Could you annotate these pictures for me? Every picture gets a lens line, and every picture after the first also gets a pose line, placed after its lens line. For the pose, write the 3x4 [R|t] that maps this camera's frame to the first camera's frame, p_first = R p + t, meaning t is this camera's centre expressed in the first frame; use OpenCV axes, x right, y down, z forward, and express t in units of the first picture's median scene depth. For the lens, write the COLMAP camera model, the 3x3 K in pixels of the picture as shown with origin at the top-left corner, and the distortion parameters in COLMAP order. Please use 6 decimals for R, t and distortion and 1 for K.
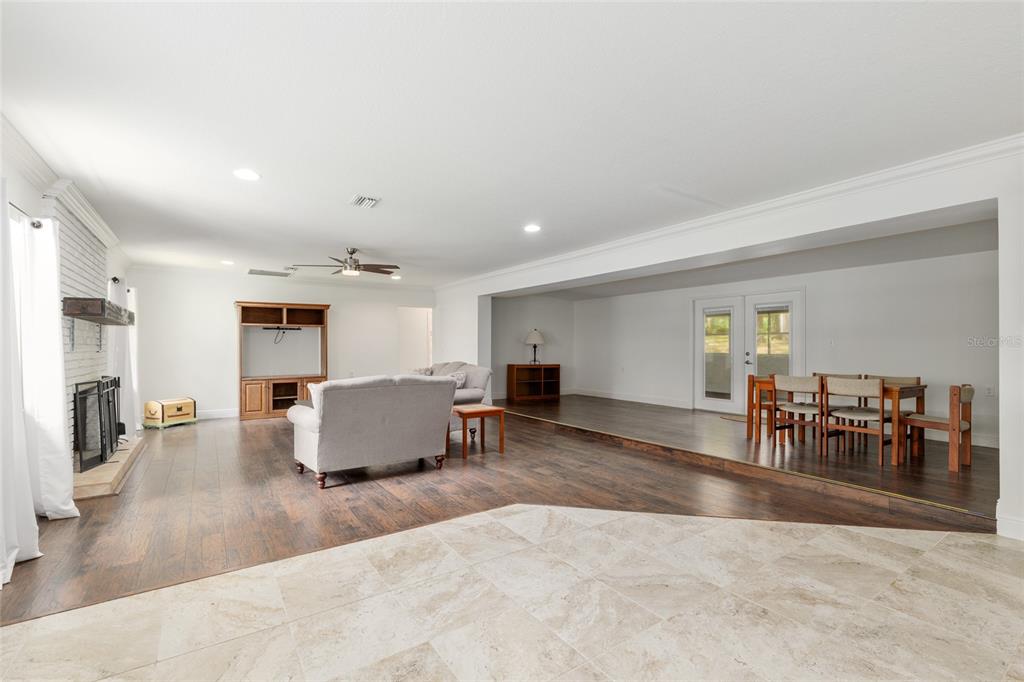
lens RADIAL K [[435.6, 0, 508.4], [0, 435.6, 338.2], [0, 0, 1]] dist [-0.011335, 0.000278]
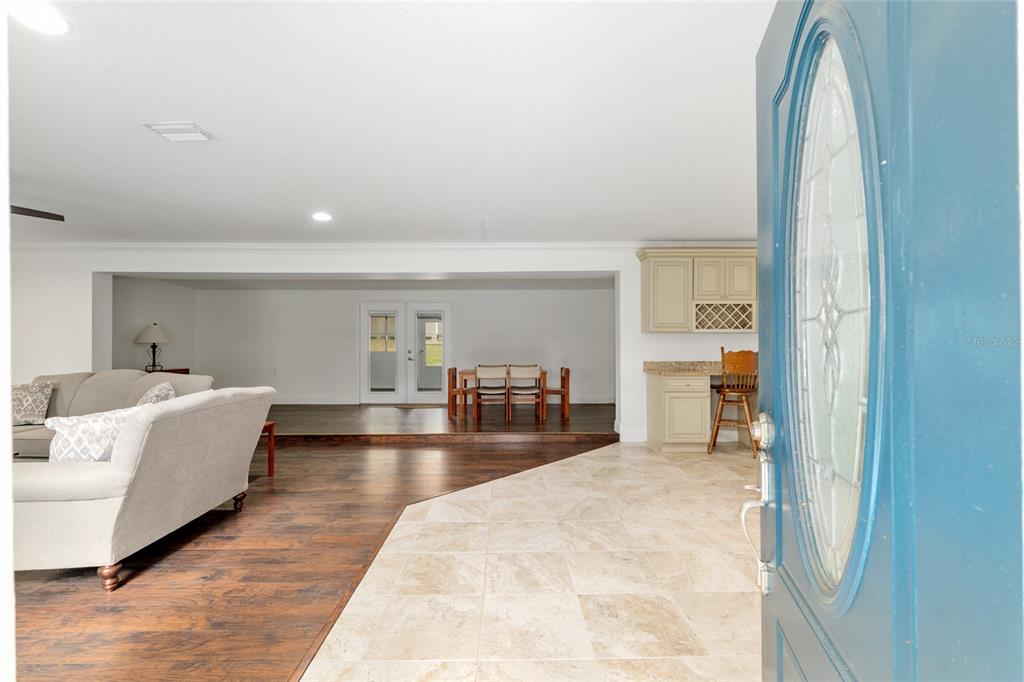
lens RADIAL K [[435.6, 0, 507.8], [0, 435.6, 344.5], [0, 0, 1]] dist [-0.011335, 0.000278]
pose [[0.569934, -0.001671, 0.821689, -0.606623], [-0.013709, 0.999839, 0.011542, -0.003295], [-0.821576, -0.017843, 0.569819, 0.227984]]
